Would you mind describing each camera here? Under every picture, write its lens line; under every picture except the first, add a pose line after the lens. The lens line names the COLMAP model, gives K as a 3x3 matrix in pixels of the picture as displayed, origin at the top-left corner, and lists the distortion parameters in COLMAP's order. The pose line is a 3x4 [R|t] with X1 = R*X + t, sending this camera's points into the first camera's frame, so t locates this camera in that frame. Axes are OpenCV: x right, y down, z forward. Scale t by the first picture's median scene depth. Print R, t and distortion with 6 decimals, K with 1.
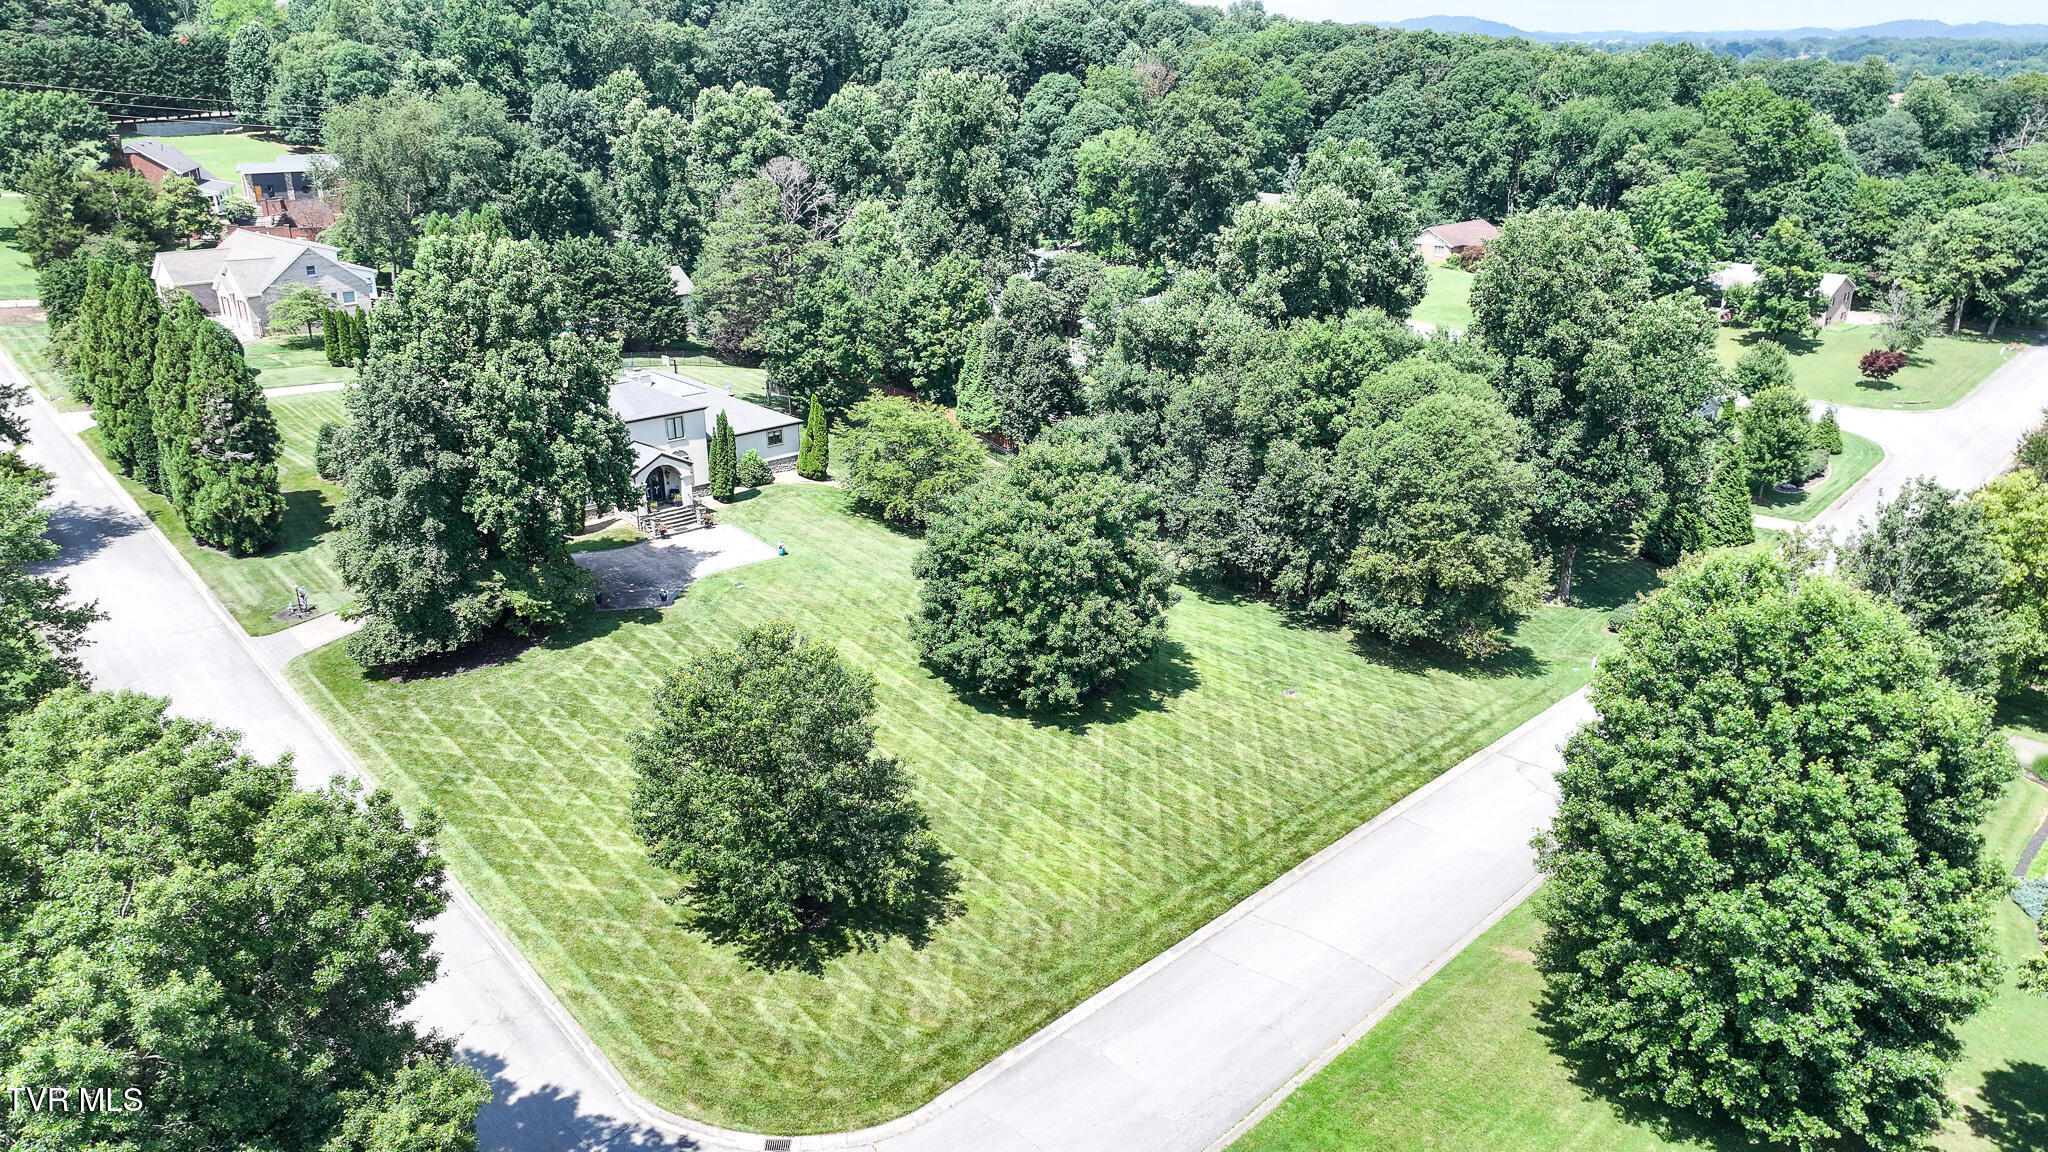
lens RADIAL K [[1451.2, 0, 1028.9], [0, 1451.2, 578.8], [0, 0, 1]] dist [0.003133, 0.011446]
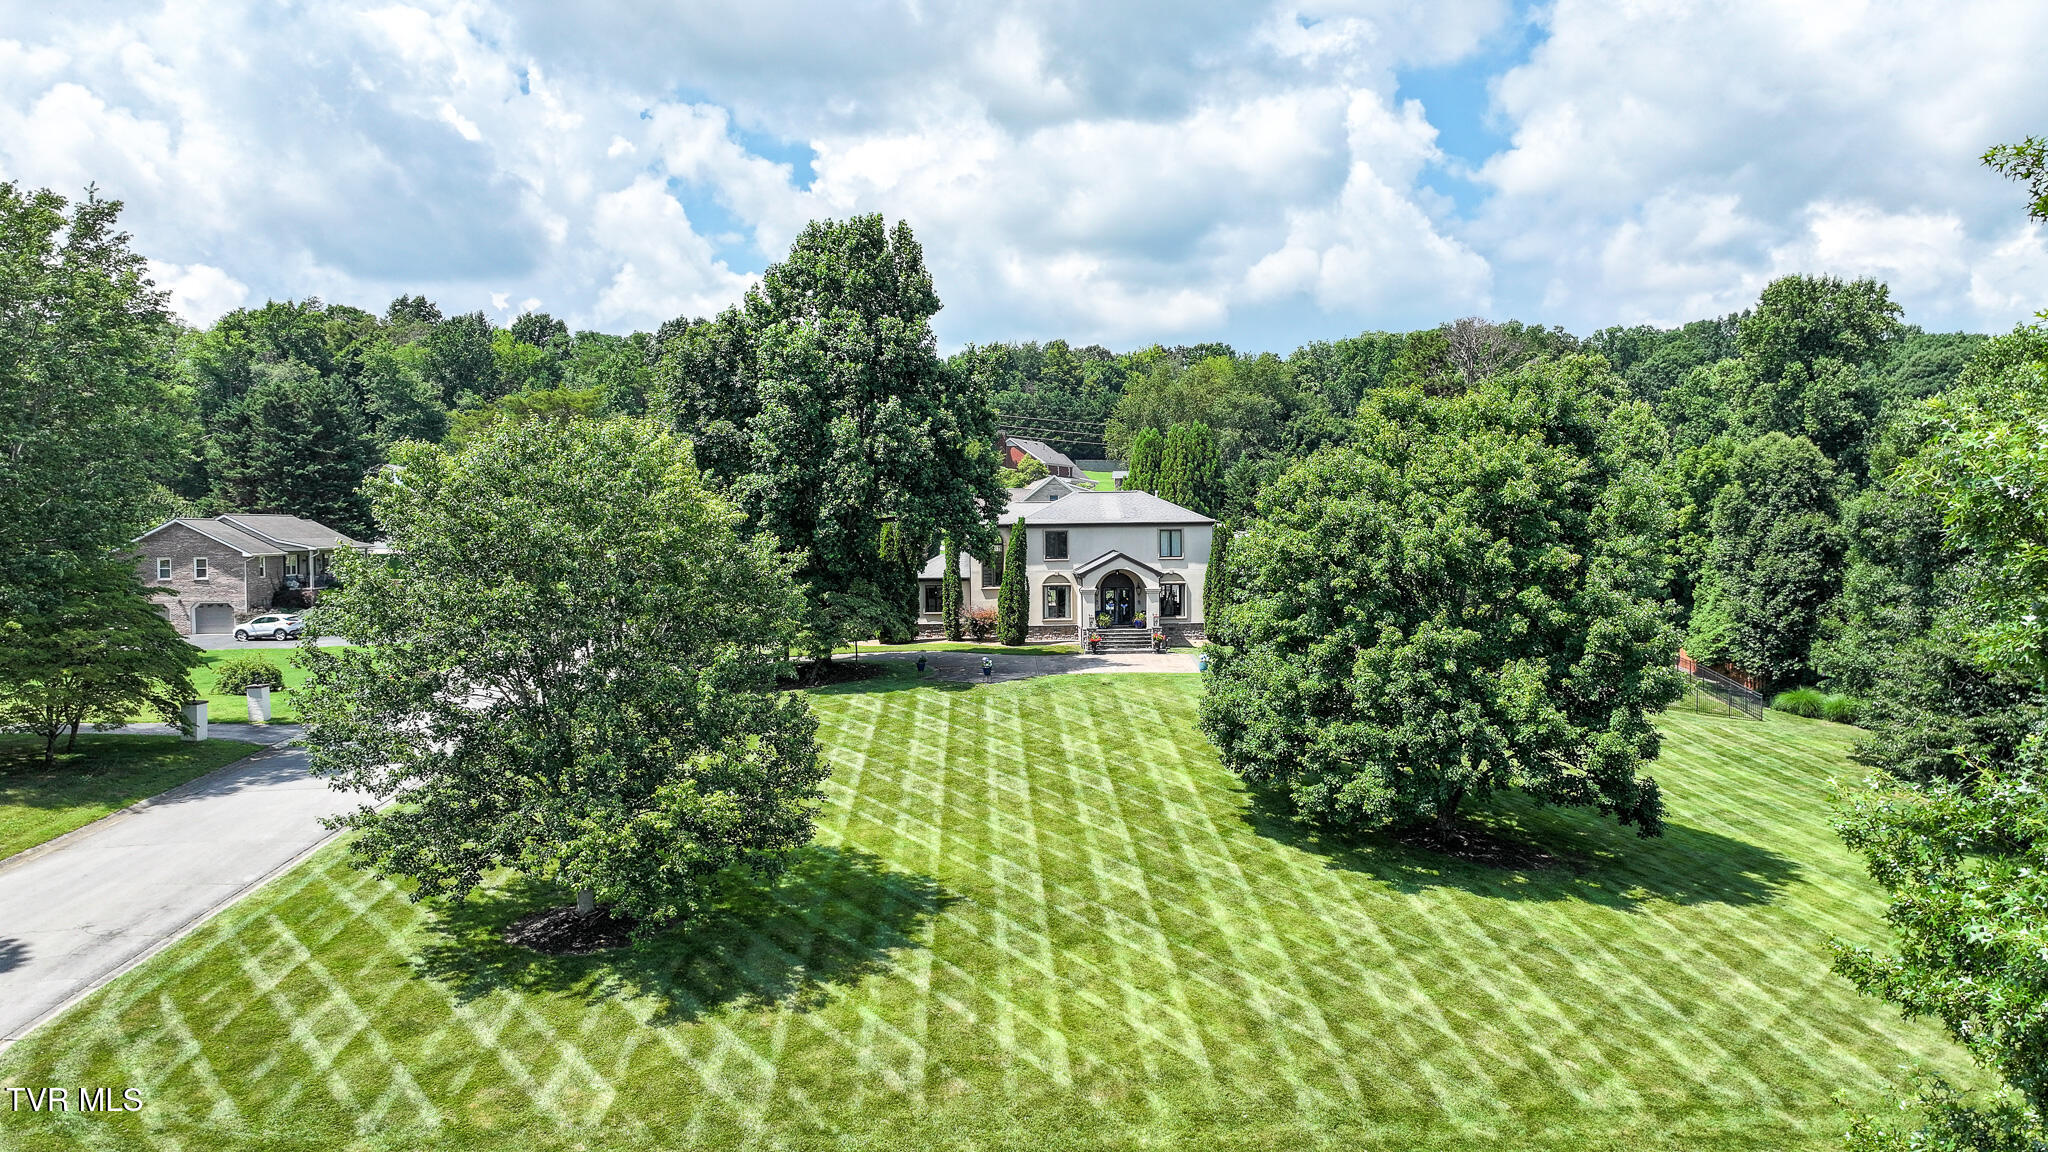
lens RADIAL K [[1451.2, 0, 1019.8], [0, 1451.2, 560.4], [0, 0, 1]] dist [0.003133, 0.011446]
pose [[0.769960, 0.015572, -0.637902, 0.196972], [-0.219498, 0.945157, -0.241866, 0.114407], [0.599151, 0.326246, 0.731151, 0.380628]]
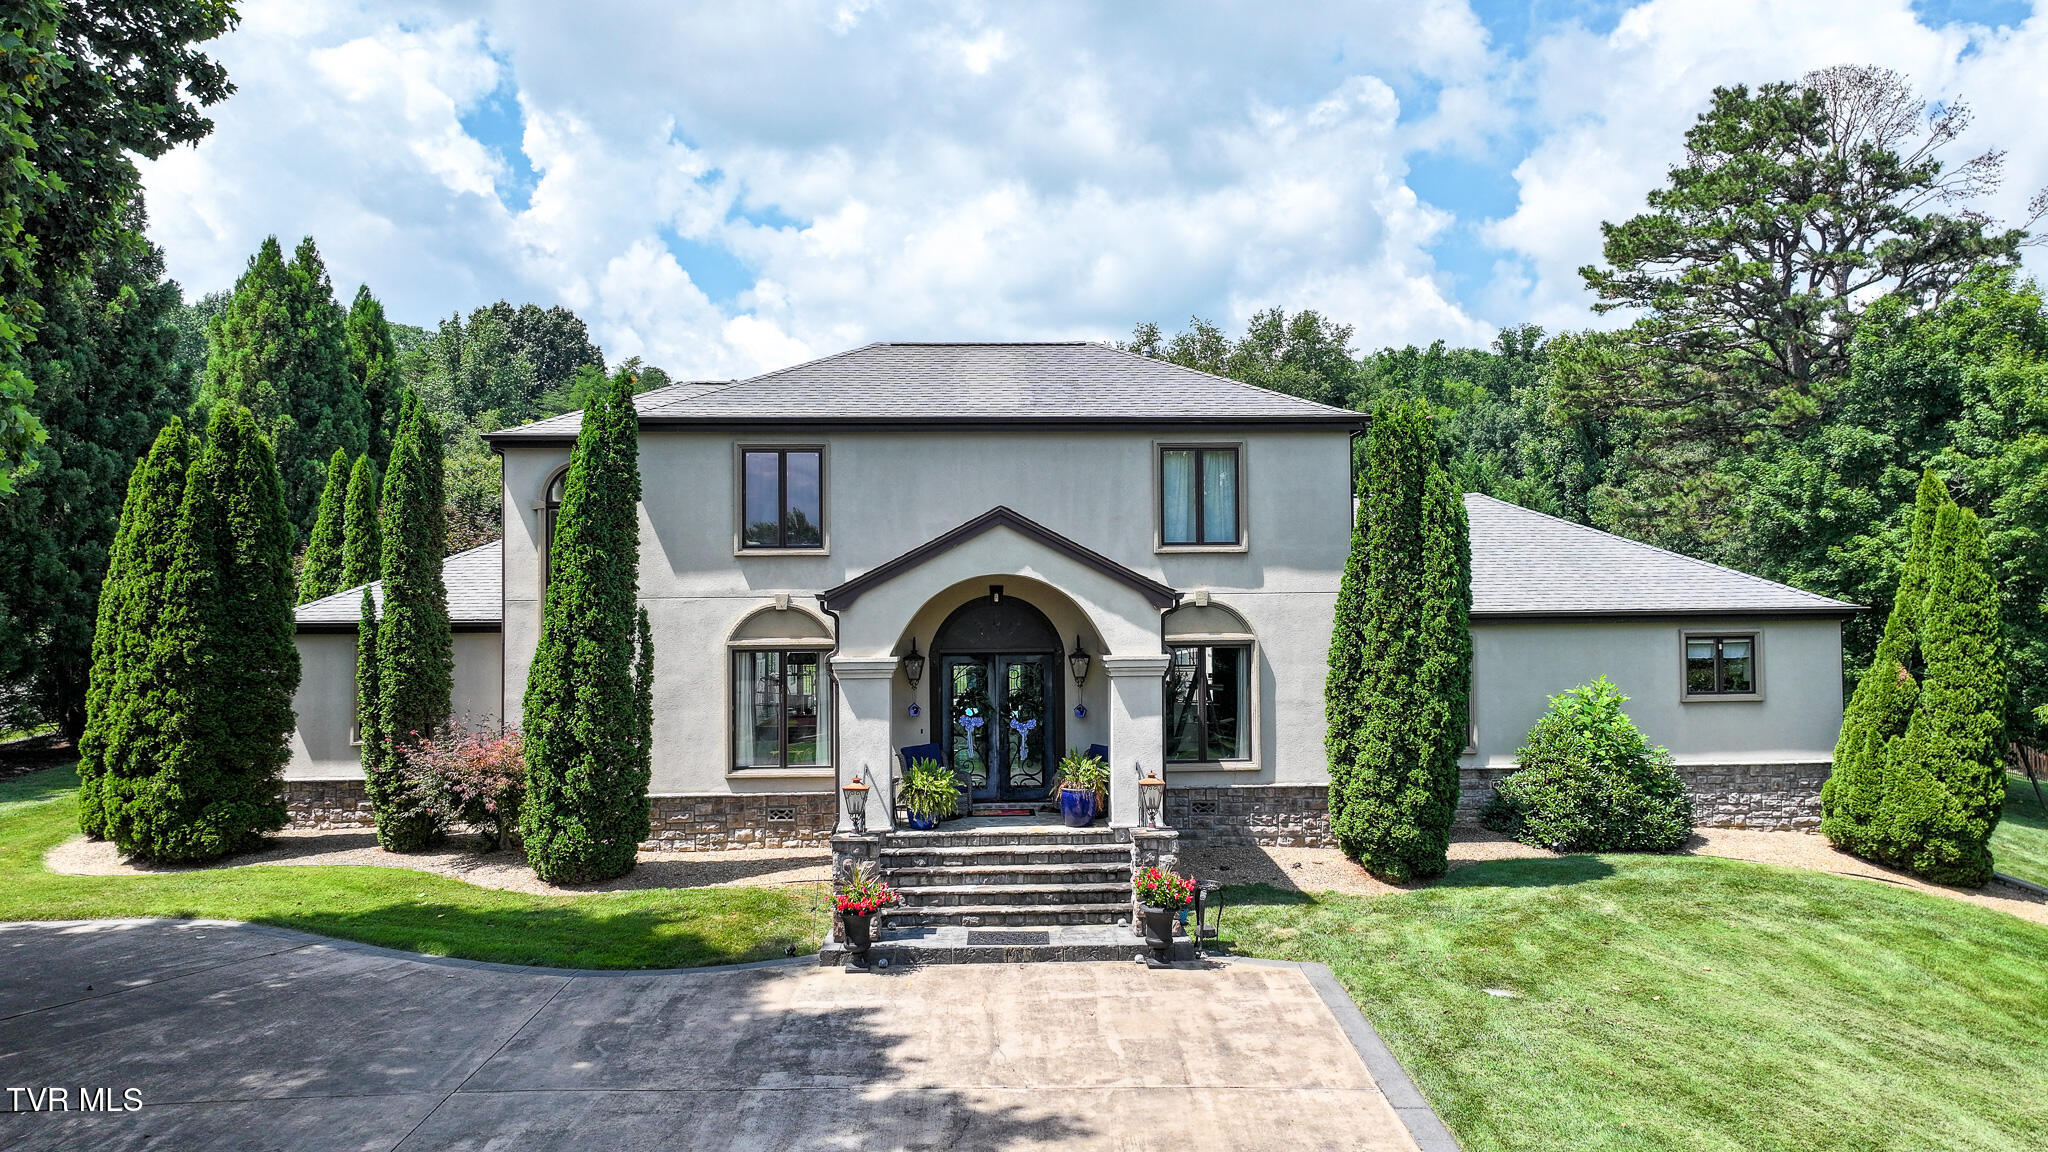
lens RADIAL K [[1451.2, 0, 1028.5], [0, 1451.2, 577.1], [0, 0, 1]] dist [0.003133, 0.011446]
pose [[0.782186, -0.010602, -0.622954, -0.128776], [-0.216384, 0.932995, -0.287572, -0.023929], [0.584262, 0.359732, 0.727482, 0.835691]]
